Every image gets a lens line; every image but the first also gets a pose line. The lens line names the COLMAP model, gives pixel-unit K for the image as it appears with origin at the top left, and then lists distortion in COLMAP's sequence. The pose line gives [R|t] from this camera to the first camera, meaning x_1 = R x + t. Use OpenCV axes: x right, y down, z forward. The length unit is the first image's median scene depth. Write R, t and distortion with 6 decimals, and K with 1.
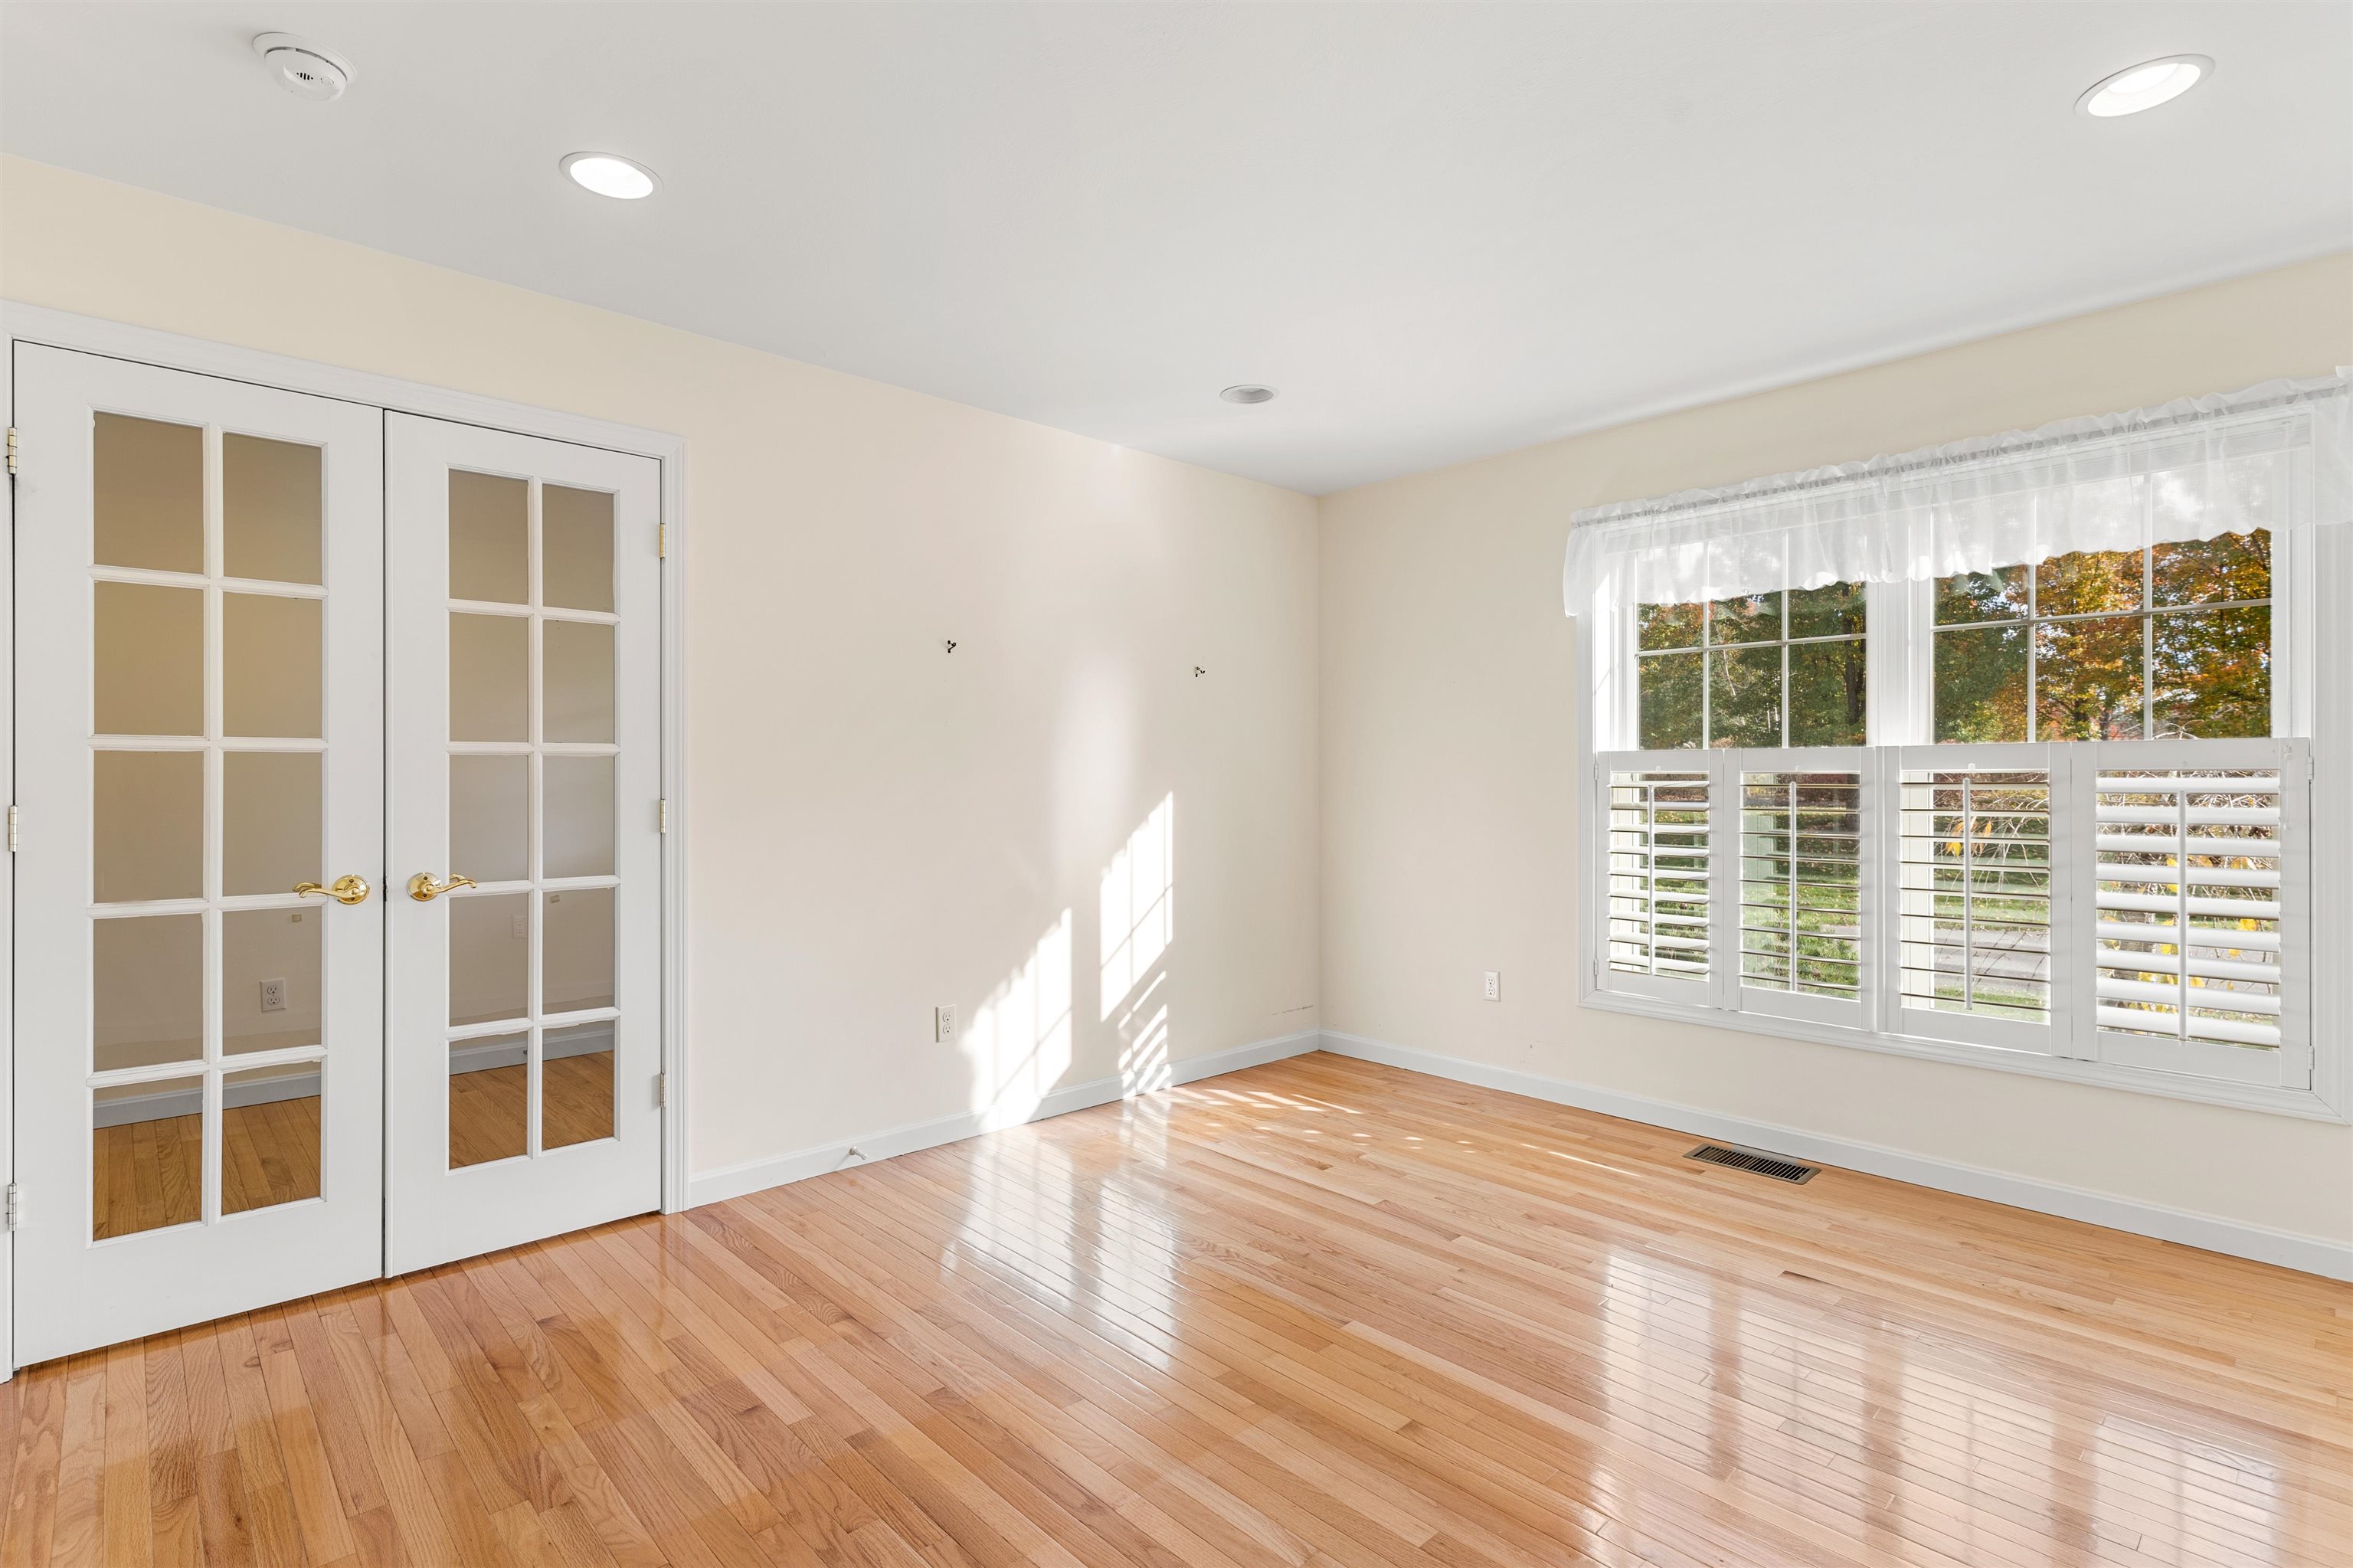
lens RADIAL K [[1128.8, 0, 1158.4], [0, 1128.8, 781.0], [0, 0, 1]] dist [0.001652, -0.000491]
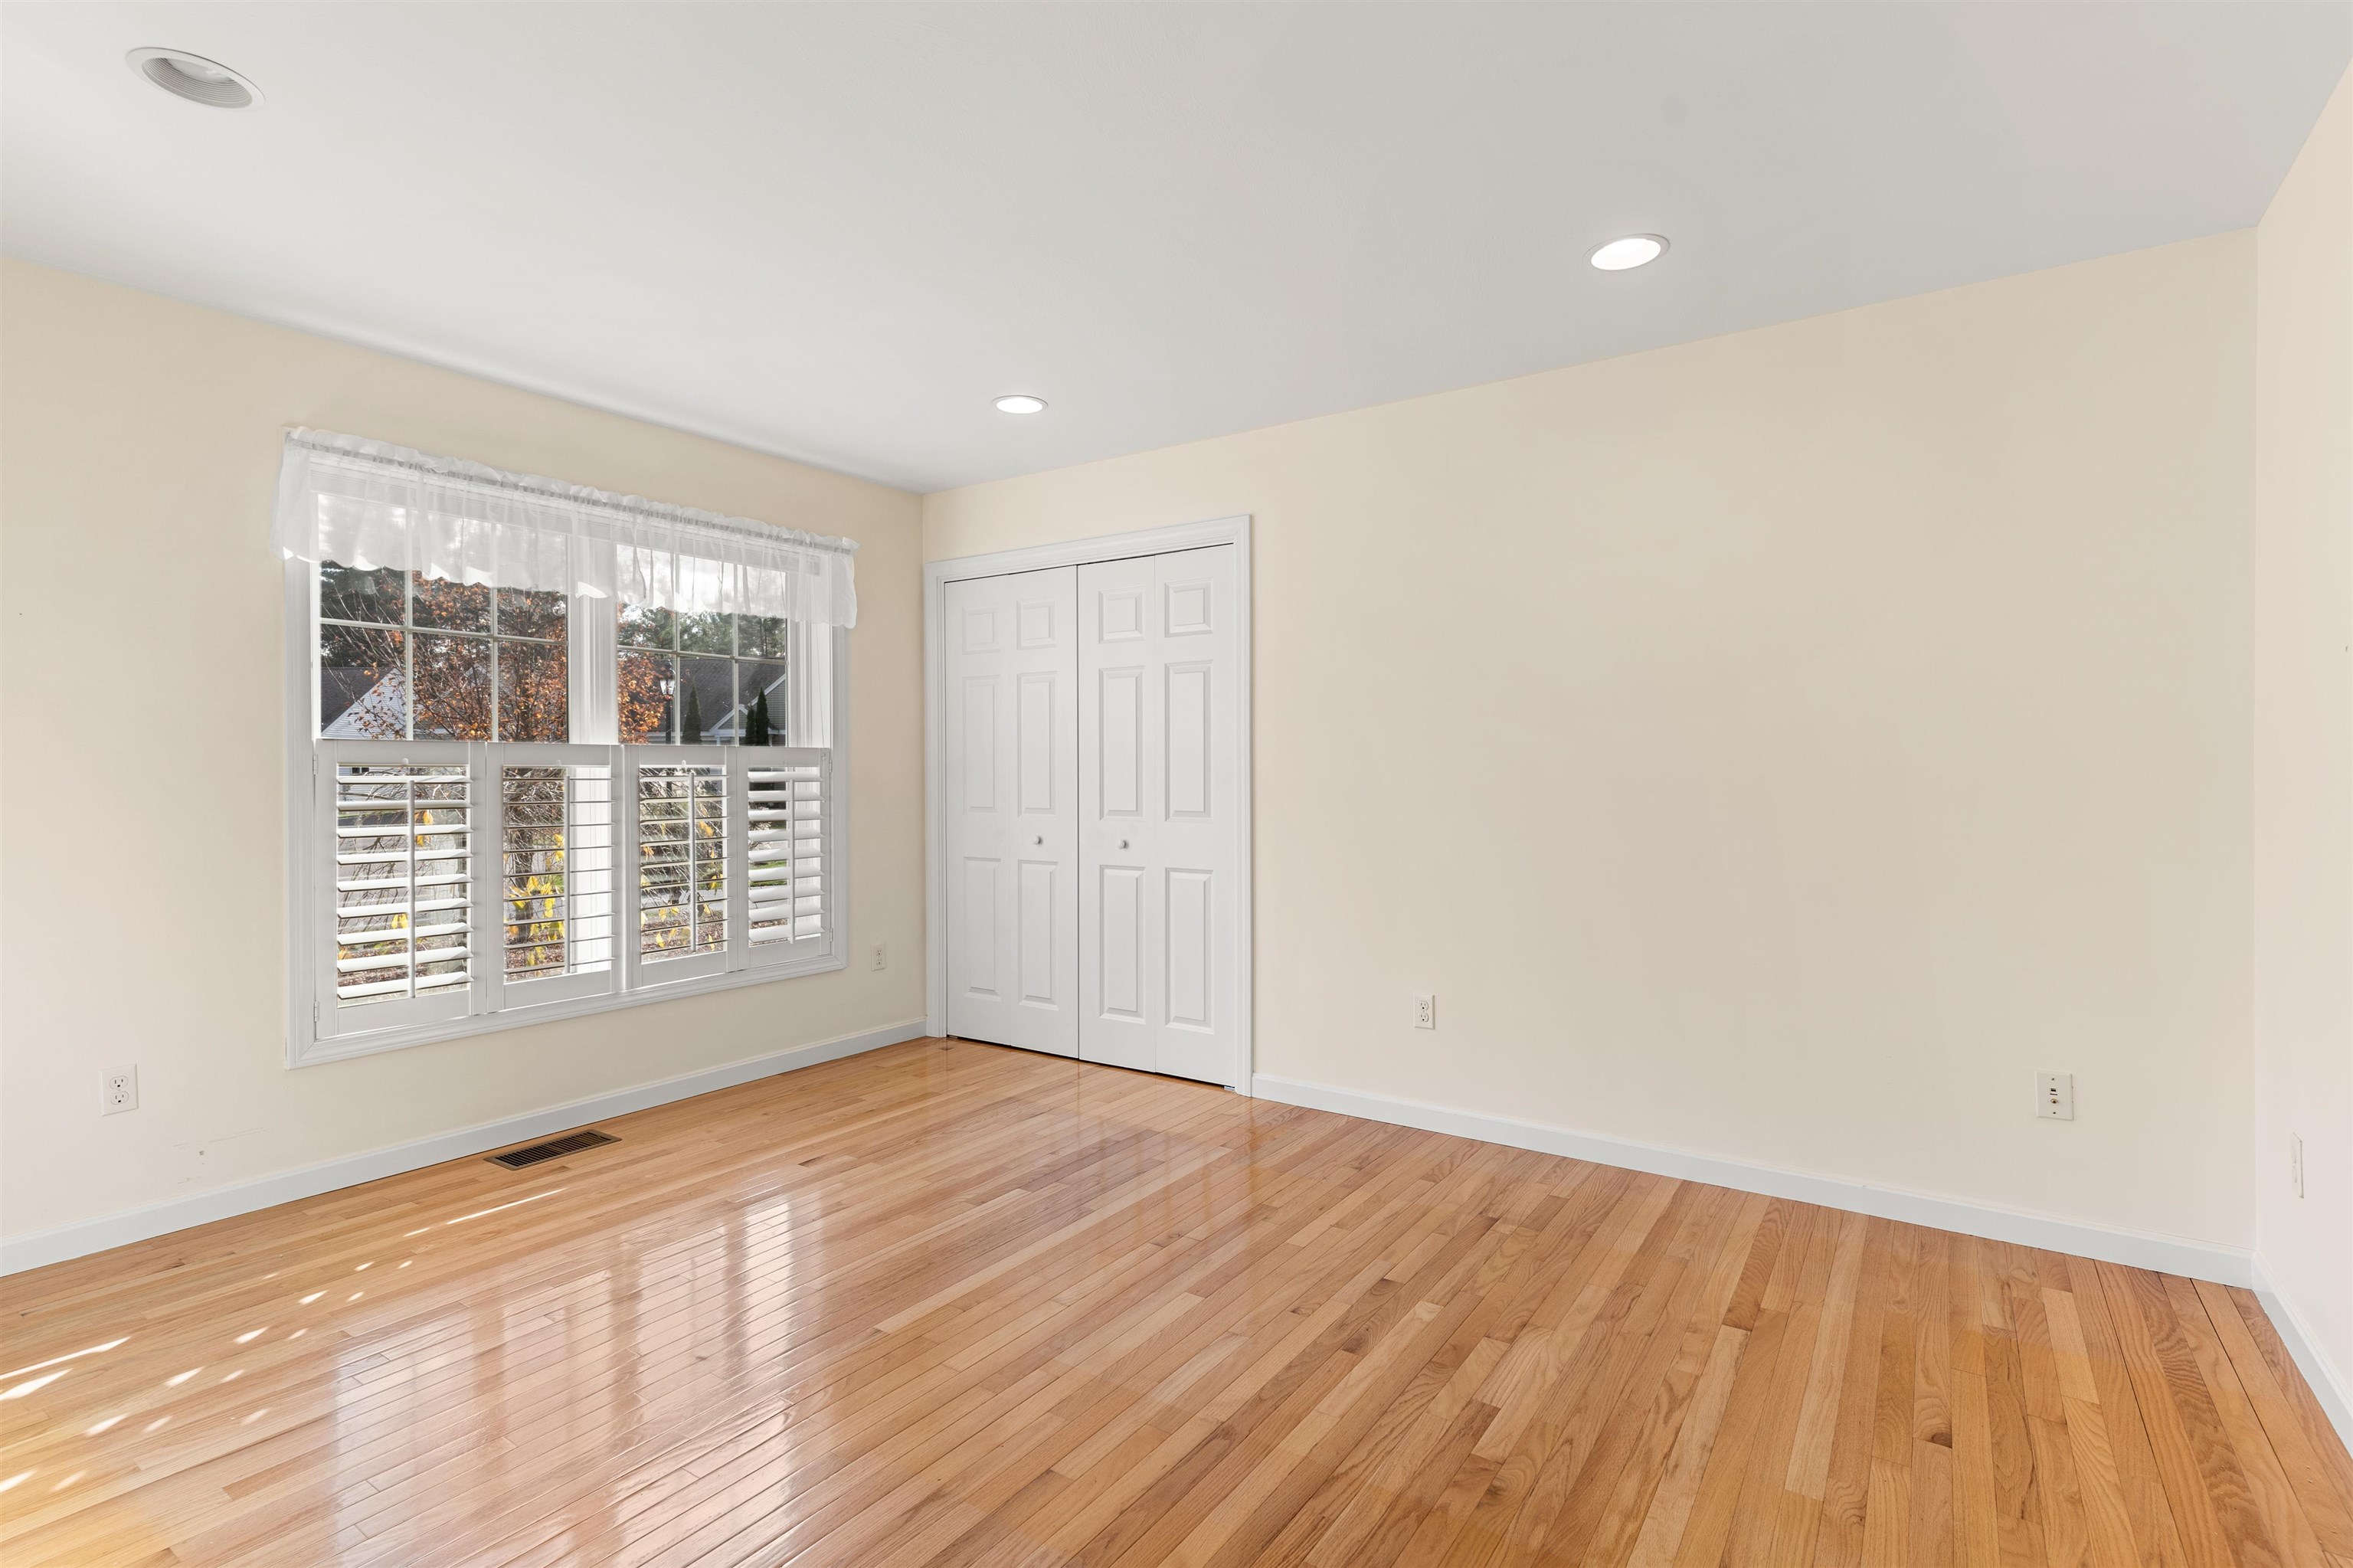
lens RADIAL K [[1128.8, 0, 1159.5], [0, 1128.8, 784.1], [0, 0, 1]] dist [0.001652, -0.000491]
pose [[-0.218591, -0.009694, 0.975768, -0.574389], [0.003111, 0.999939, 0.010631, -0.001008], [-0.975812, 0.005359, -0.218547, 0.670924]]
